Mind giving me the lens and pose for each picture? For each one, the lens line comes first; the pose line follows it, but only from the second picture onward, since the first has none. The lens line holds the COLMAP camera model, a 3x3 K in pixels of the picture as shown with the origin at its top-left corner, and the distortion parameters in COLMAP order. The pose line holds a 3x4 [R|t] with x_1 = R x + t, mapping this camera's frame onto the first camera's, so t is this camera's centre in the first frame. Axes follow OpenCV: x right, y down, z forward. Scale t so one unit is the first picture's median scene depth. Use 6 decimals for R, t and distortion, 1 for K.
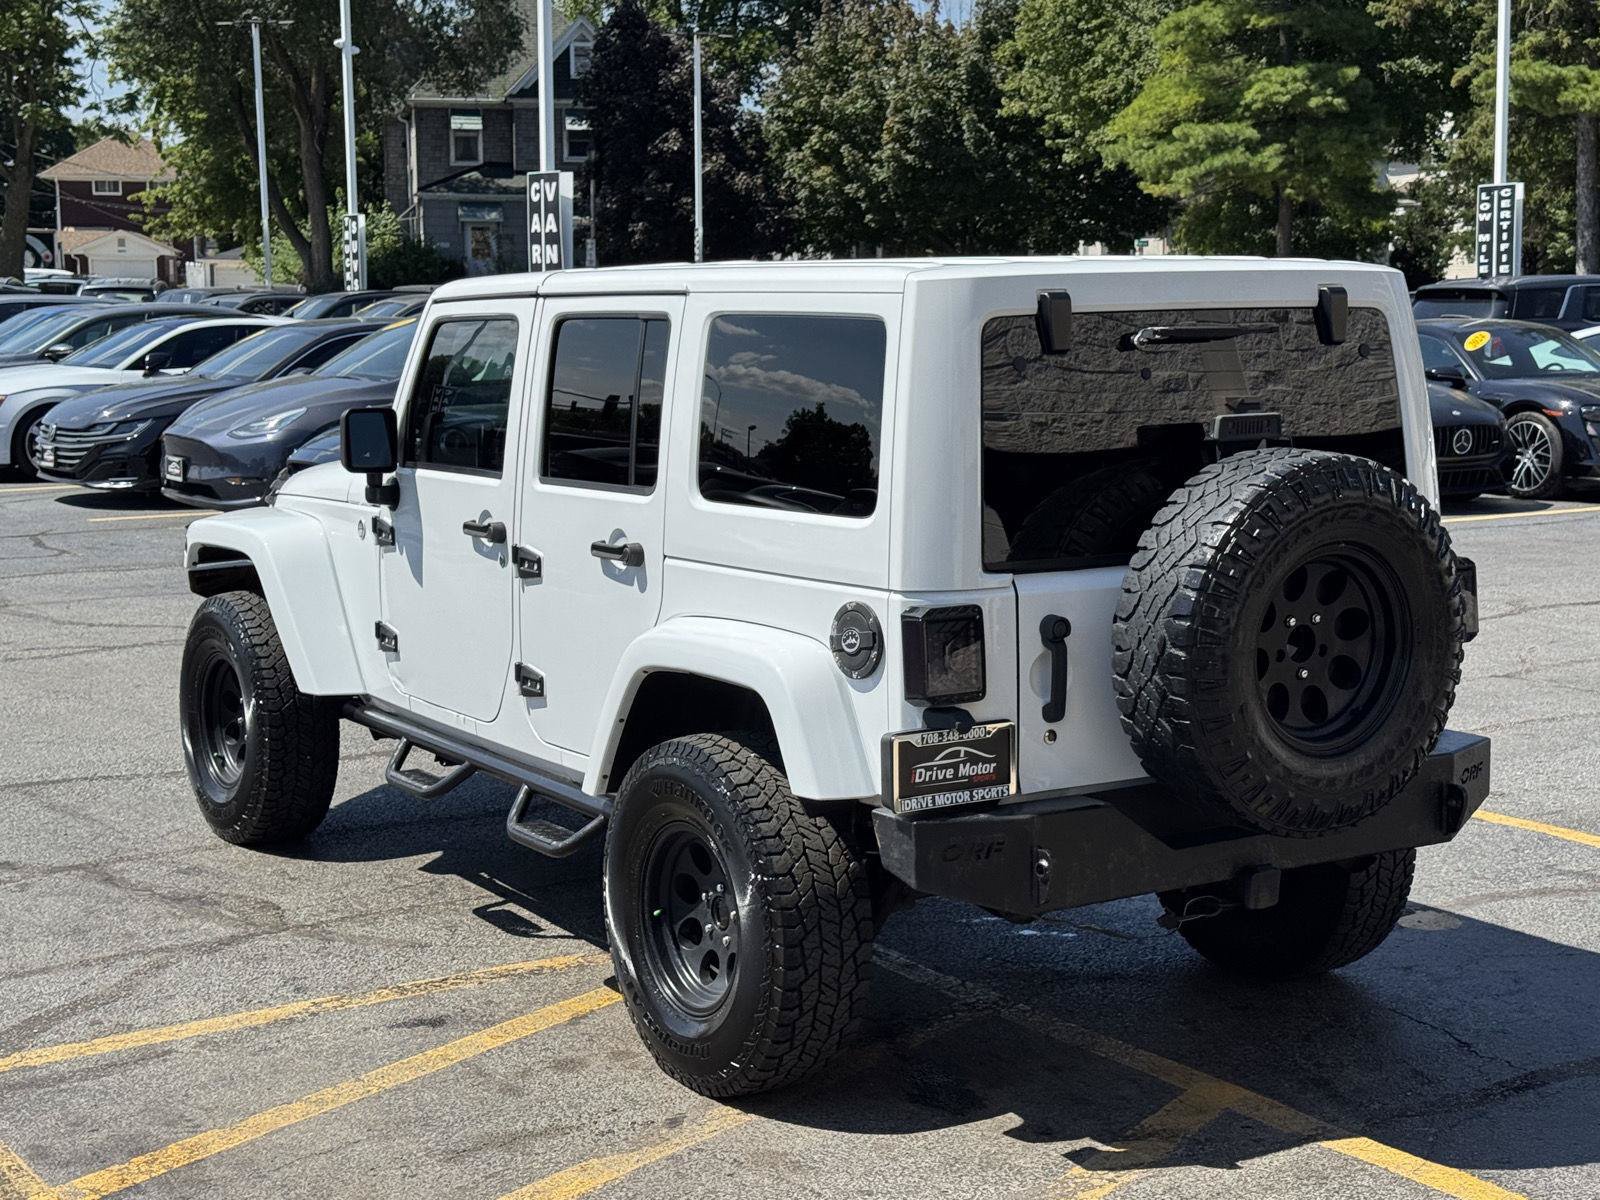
lens RADIAL K [[2536.5, 0, 782.8], [0, 2536.5, 561.3], [0, 0, 1]] dist [0.138360, -0.148464]
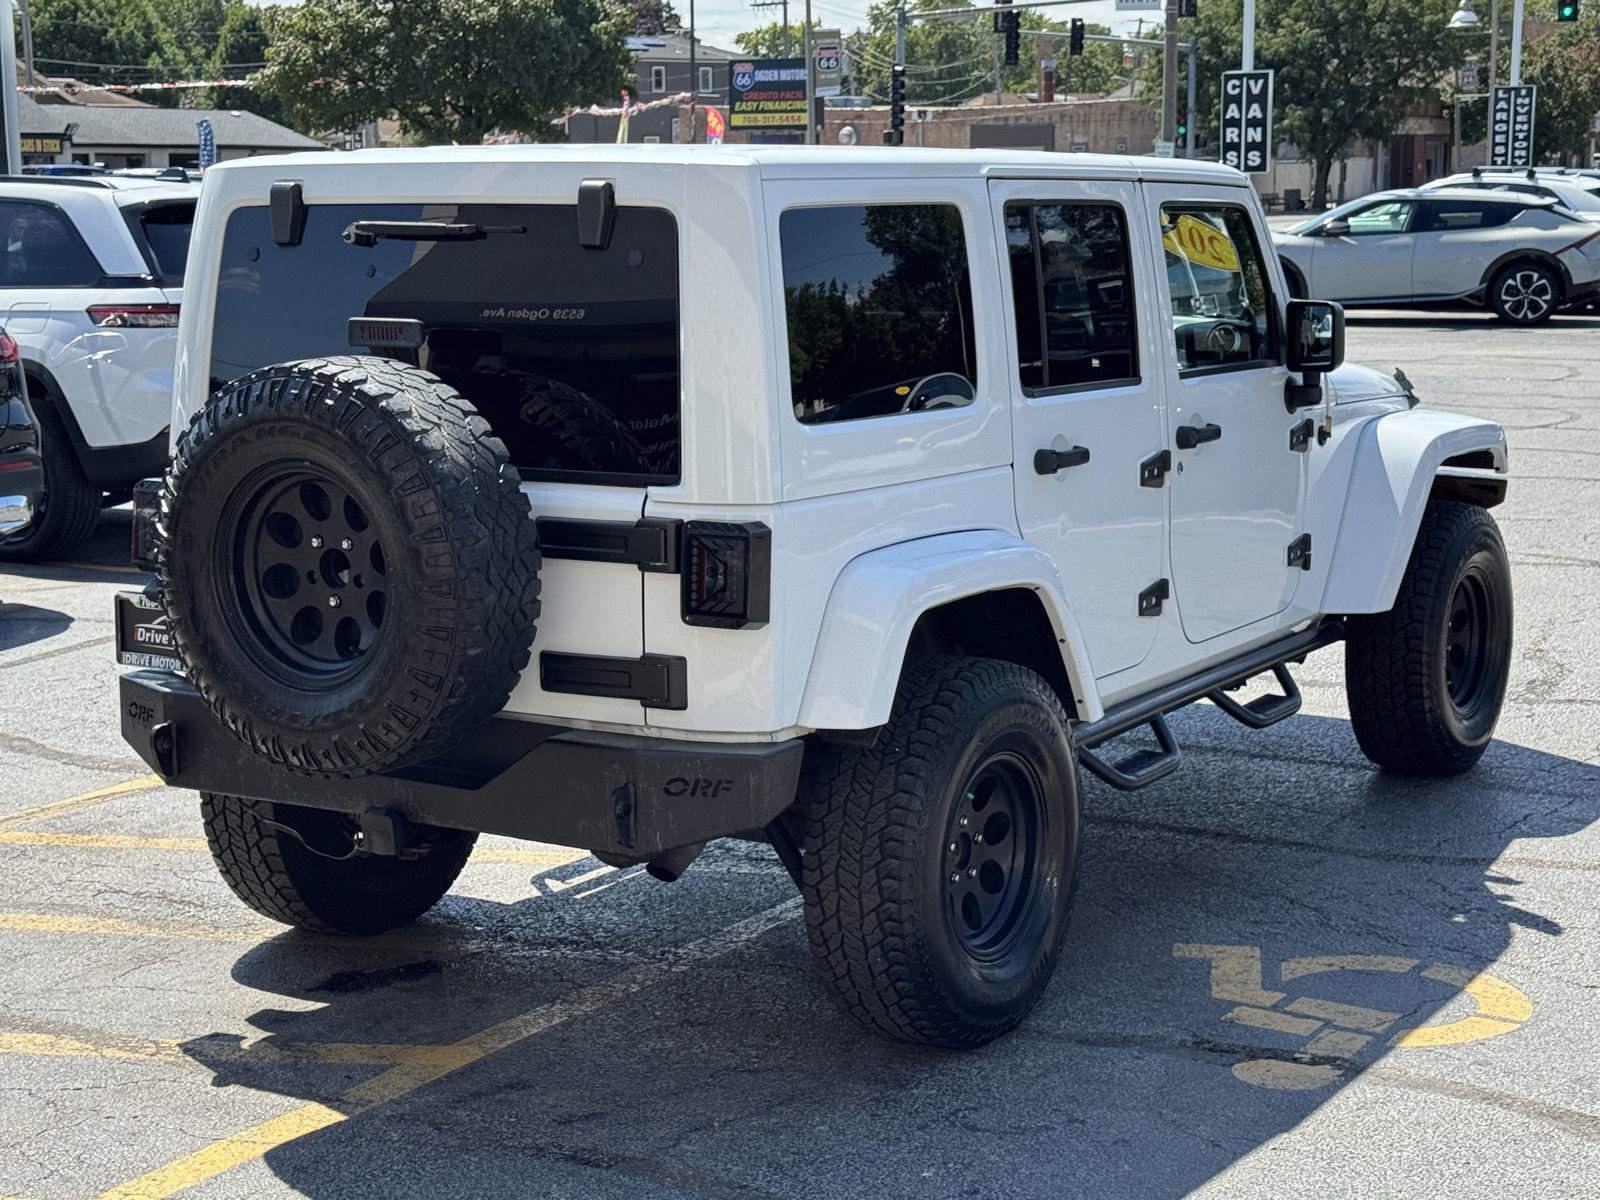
lens RADIAL K [[2720.4, 0, 791.6], [0, 2720.4, 549.0], [0, 0, 1]] dist [0.133998, -0.097793]
pose [[0.419796, 0.129028, -0.898400, 0.995039], [-0.101112, 0.990330, 0.094984, -0.073513], [0.901969, 0.050965, 0.428783, 0.621259]]
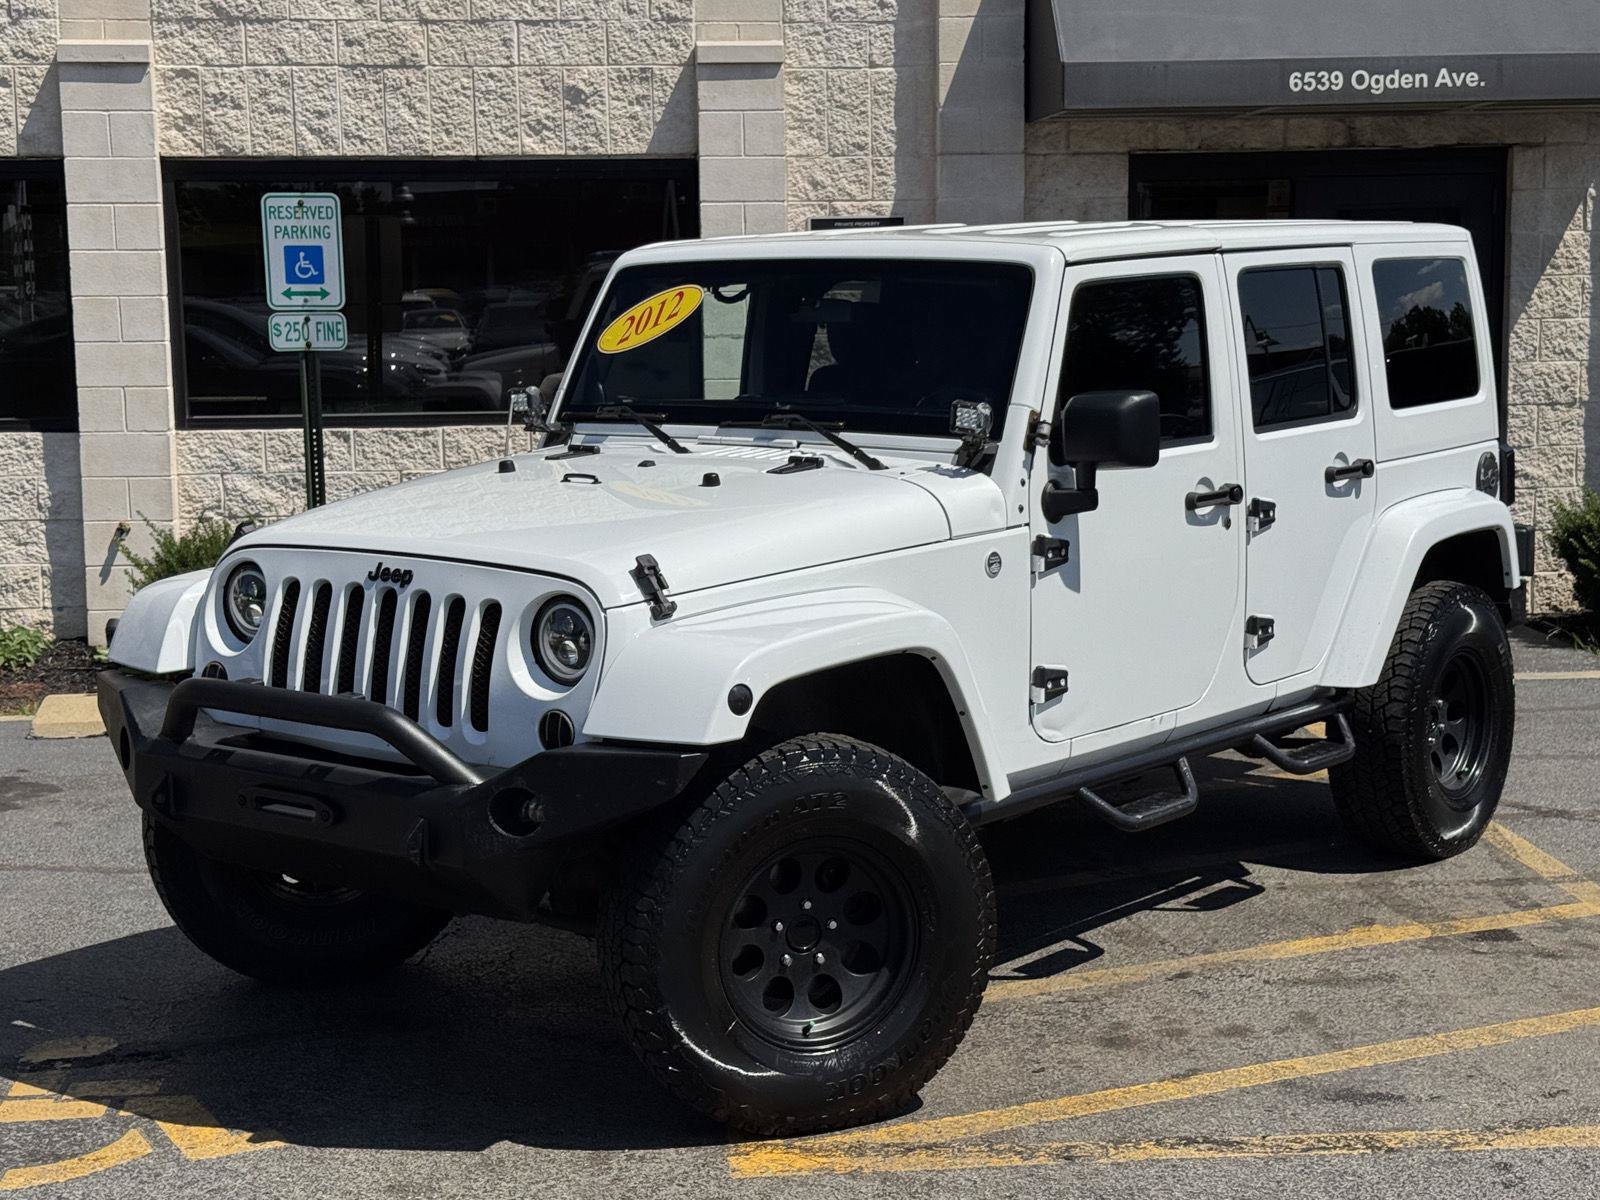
lens RADIAL K [[2536.5, 0, 782.8], [0, 2536.5, 561.3], [0, 0, 1]] dist [0.138360, -0.148464]
pose [[-0.333503, -0.102580, 0.937151, -1.040566], [0.120671, 0.981241, 0.150349, -0.164489], [-0.934994, 0.163229, -0.314869, 1.574888]]
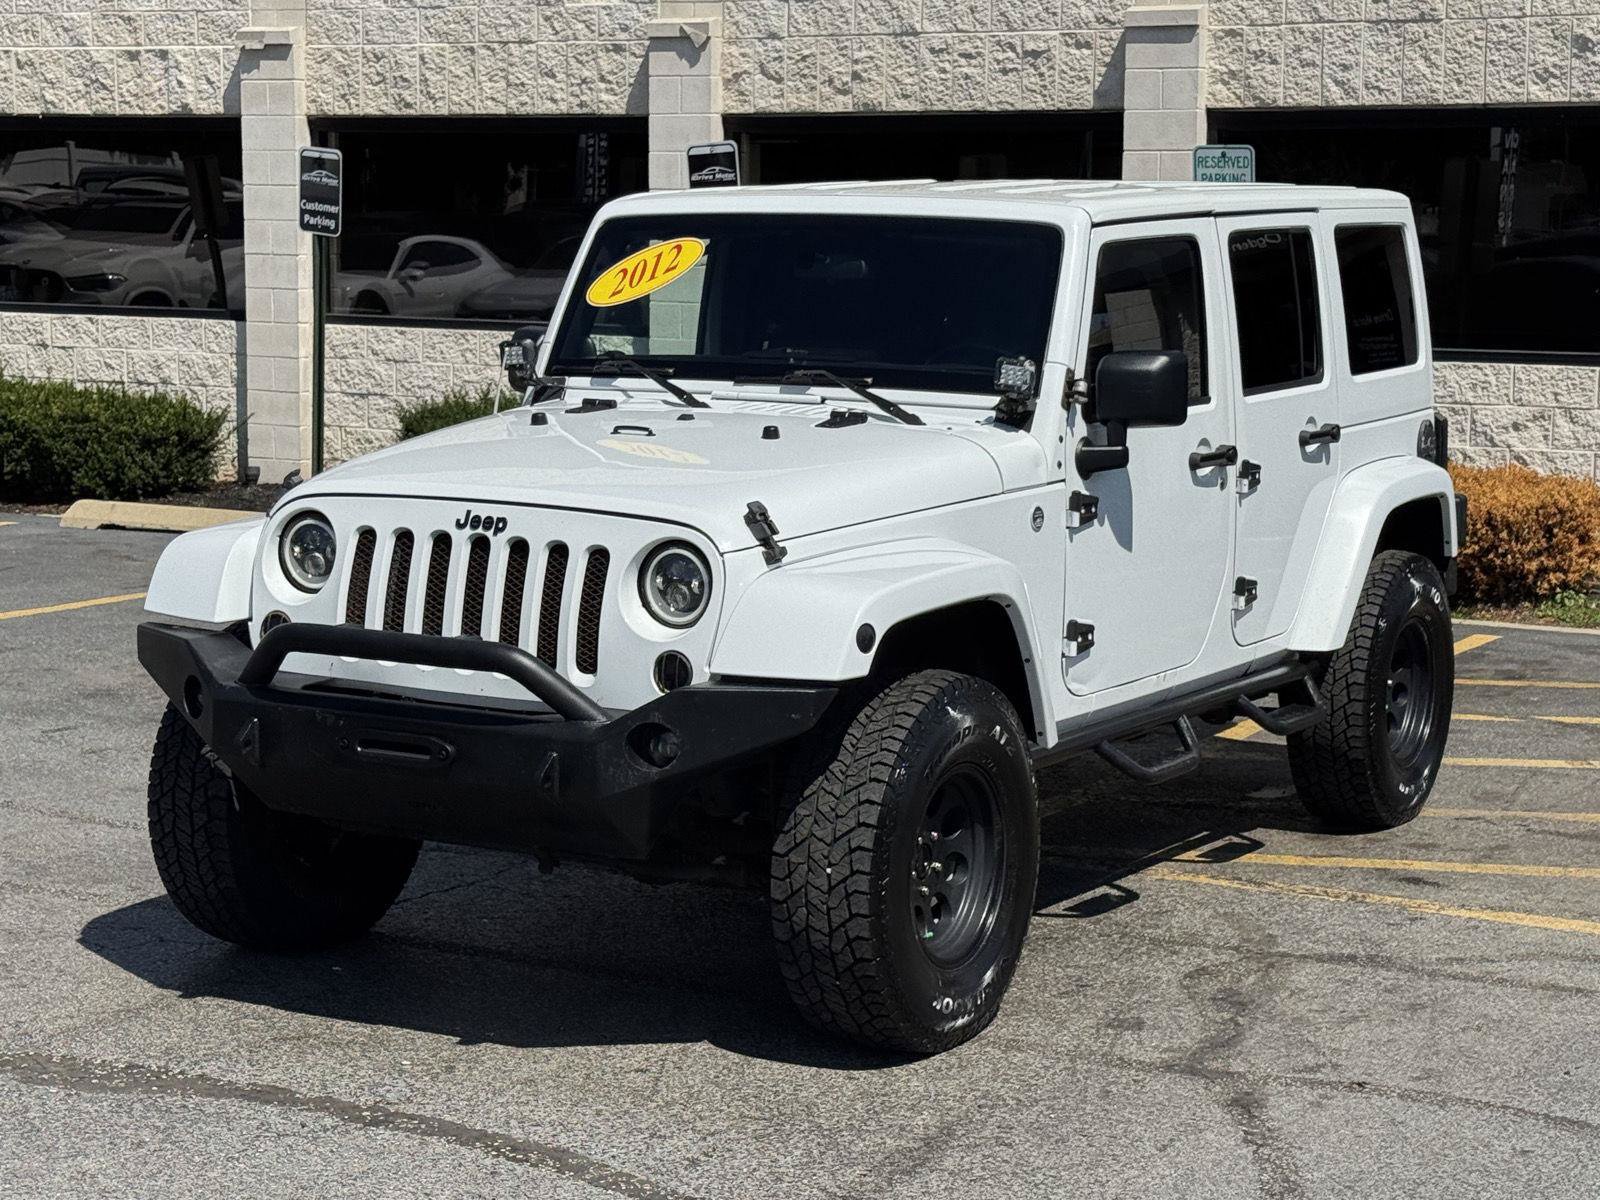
lens RADIAL K [[3098.2, 0, 800.0], [0, 3098.2, 600.0], [0, 0, 1]] dist [0.113883, -0.076665]
pose [[-0.467418, -0.111996, 0.876913, -1.172756], [0.094525, 0.979925, 0.175536, -0.196121], [-0.878968, 0.164939, -0.447448, 1.810379]]
